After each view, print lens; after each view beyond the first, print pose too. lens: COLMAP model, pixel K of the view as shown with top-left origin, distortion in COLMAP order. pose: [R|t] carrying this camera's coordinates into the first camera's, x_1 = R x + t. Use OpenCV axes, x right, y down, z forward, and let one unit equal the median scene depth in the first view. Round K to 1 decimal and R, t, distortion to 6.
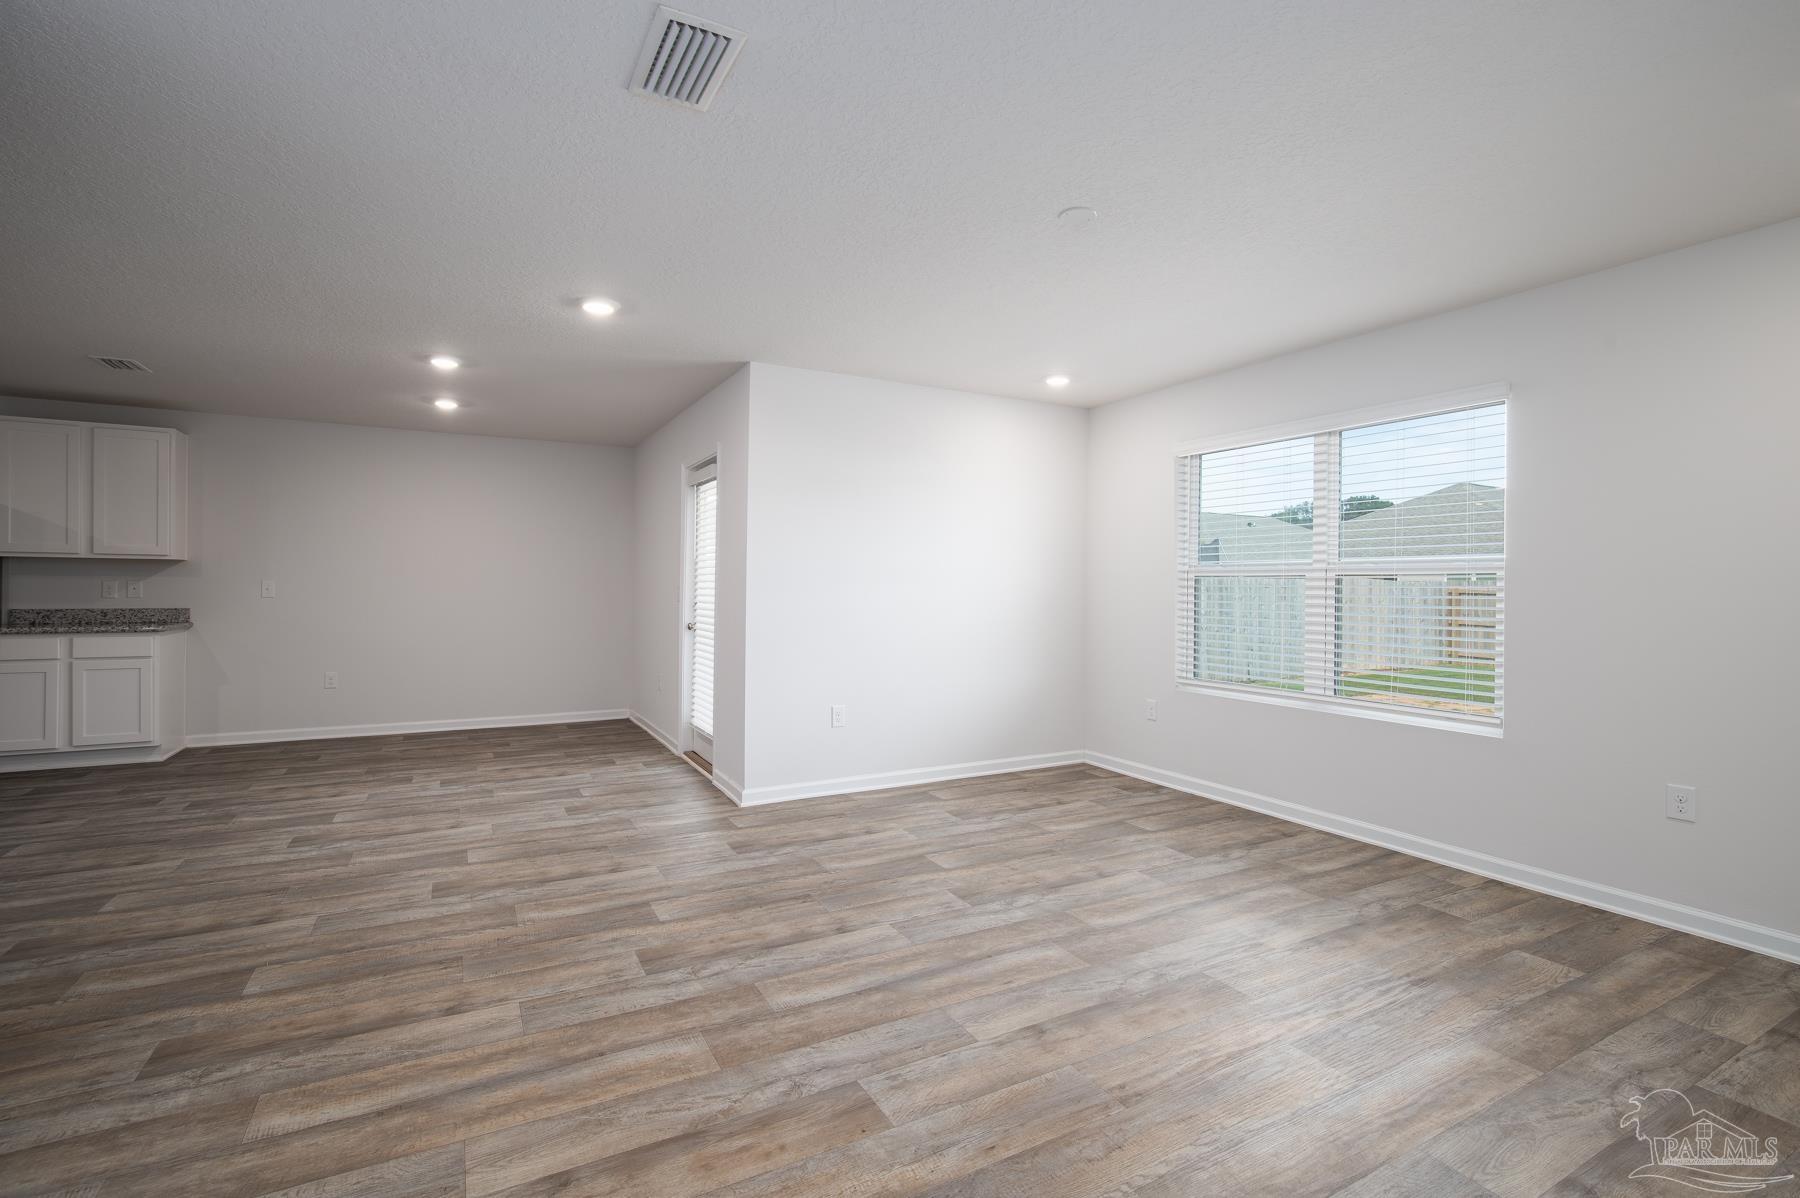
lens RADIAL K [[831.5, 0, 908.9], [0, 831.5, 580.8], [0, 0, 1]] dist [-0.001559, 0.000906]
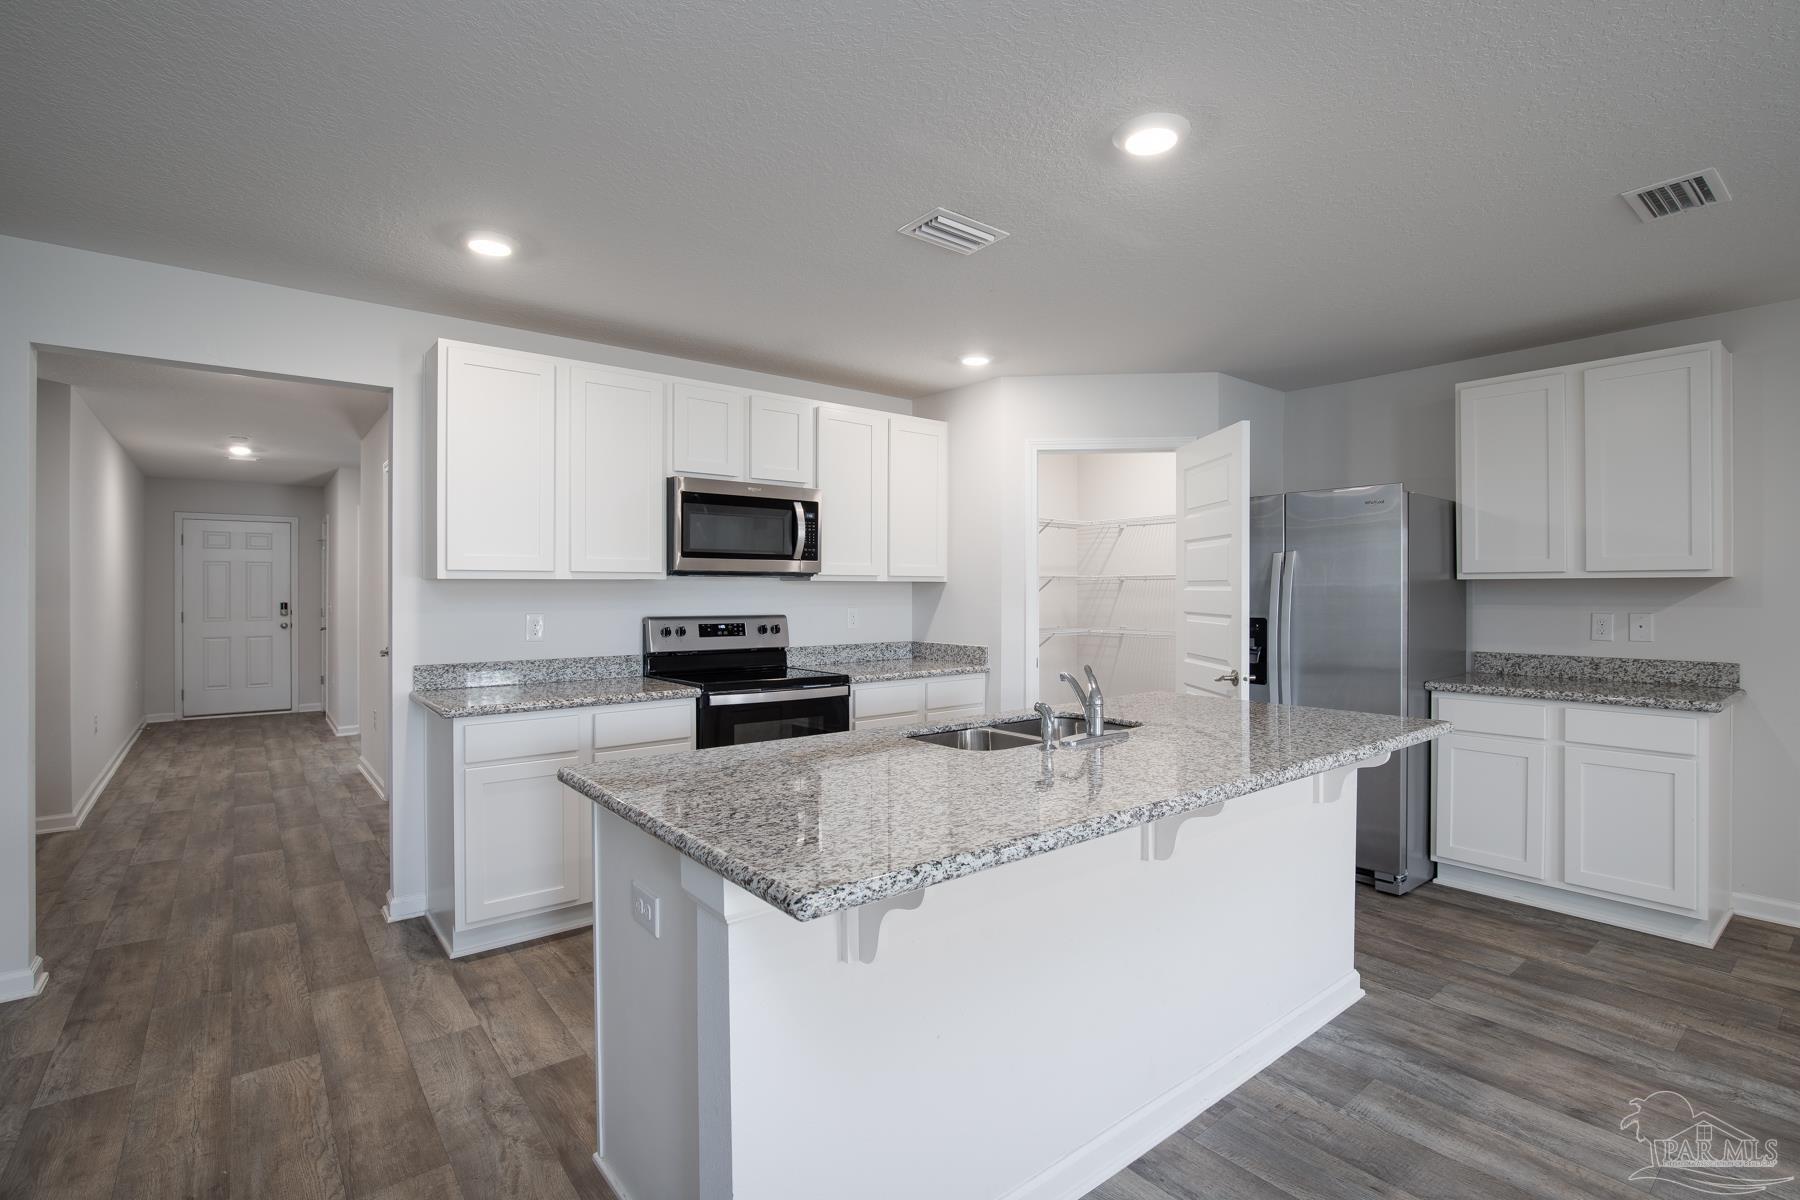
lens RADIAL K [[831.5, 0, 903.1], [0, 831.5, 599.3], [0, 0, 1]] dist [-0.001559, 0.000906]
pose [[0.164813, -0.006614, -0.986303, -0.406465], [-0.001505, 0.999975, -0.006957, -0.005737], [0.986324, 0.002631, 0.164799, 0.351892]]
